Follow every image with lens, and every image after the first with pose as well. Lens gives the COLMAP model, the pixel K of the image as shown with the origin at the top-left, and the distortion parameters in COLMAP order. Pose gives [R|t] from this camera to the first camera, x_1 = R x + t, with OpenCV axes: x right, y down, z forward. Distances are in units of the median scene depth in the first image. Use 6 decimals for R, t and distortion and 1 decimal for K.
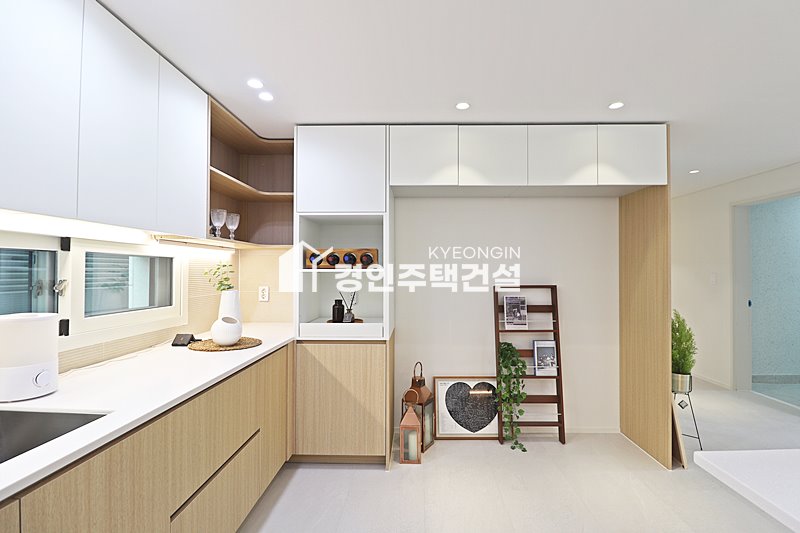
lens RADIAL K [[371.1, 0, 411.0], [0, 371.1, 265.7], [0, 0, 1]] dist [0.001897, -0.015067]
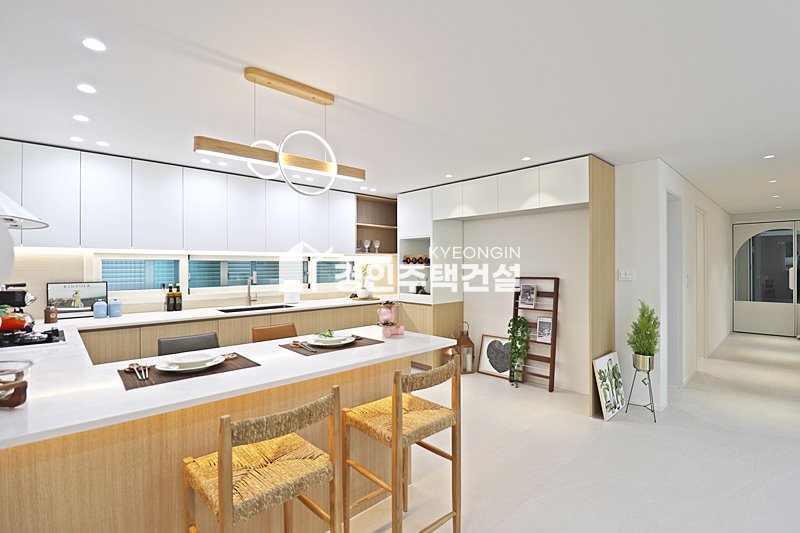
lens RADIAL K [[371.1, 0, 411.0], [0, 371.1, 265.7], [0, 0, 1]] dist [0.001897, -0.015067]
pose [[0.712638, -0.001358, -0.701531, 0.986552], [0.017112, 0.999734, 0.015448, -0.019123], [0.701324, -0.023013, 0.712472, -0.327907]]
